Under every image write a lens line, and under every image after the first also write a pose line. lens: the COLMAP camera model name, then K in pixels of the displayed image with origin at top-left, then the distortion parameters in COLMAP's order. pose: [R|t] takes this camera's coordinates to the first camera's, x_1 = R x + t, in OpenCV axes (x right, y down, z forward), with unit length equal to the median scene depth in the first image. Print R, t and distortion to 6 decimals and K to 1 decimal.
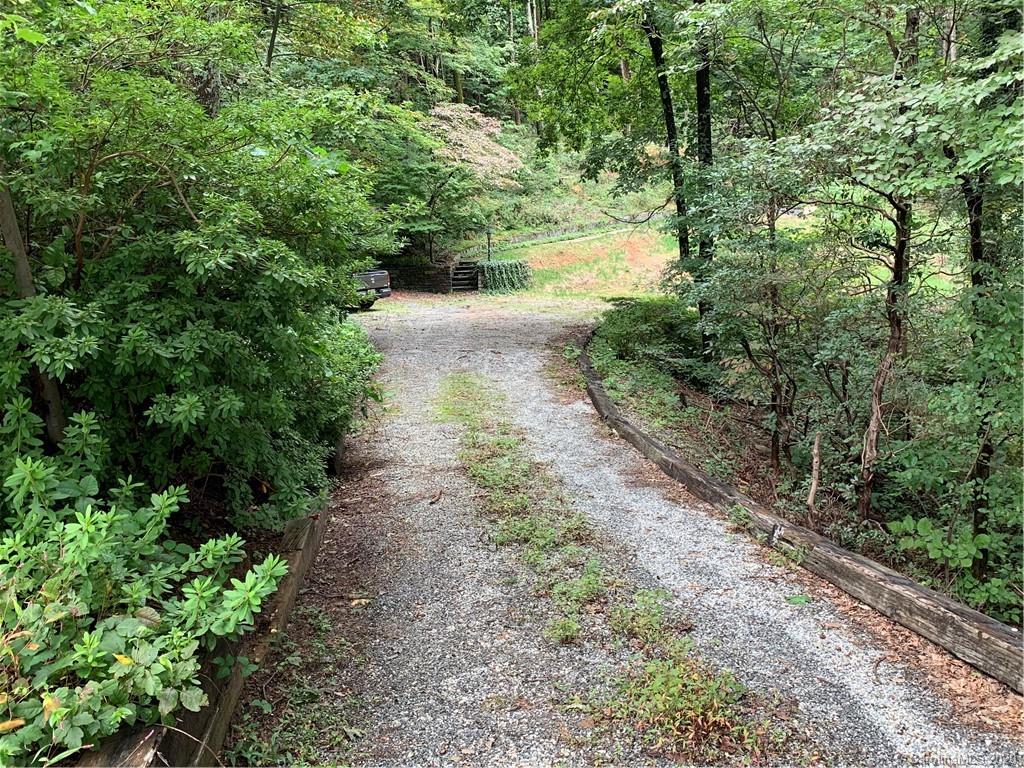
lens RADIAL K [[895.1, 0, 512.2], [0, 895.1, 383.9], [0, 0, 1]] dist [-0.000417, -0.000076]
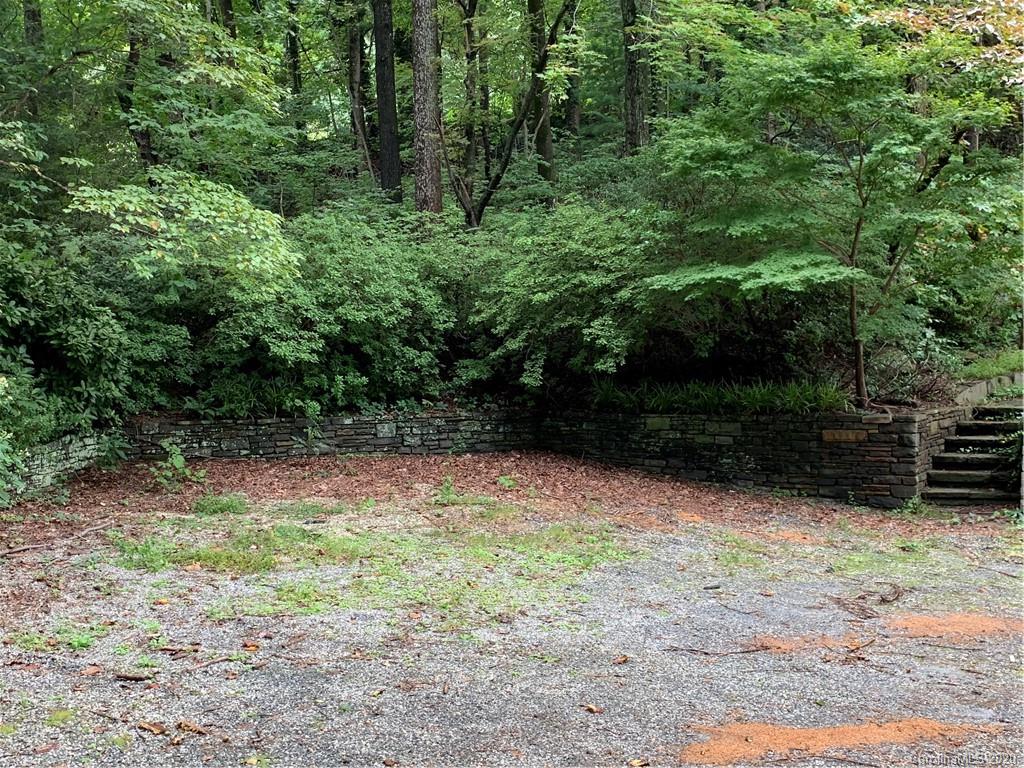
lens RADIAL K [[1077.6, 0, 512.1], [0, 1077.6, 384.6], [0, 0, 1]] dist [0.004625, 0.000000]
pose [[0.821279, 0.001086, -0.570525, 0.020253], [-0.104937, 0.983225, -0.149187, -0.076252], [0.560793, 0.182393, 0.807616, 0.641390]]
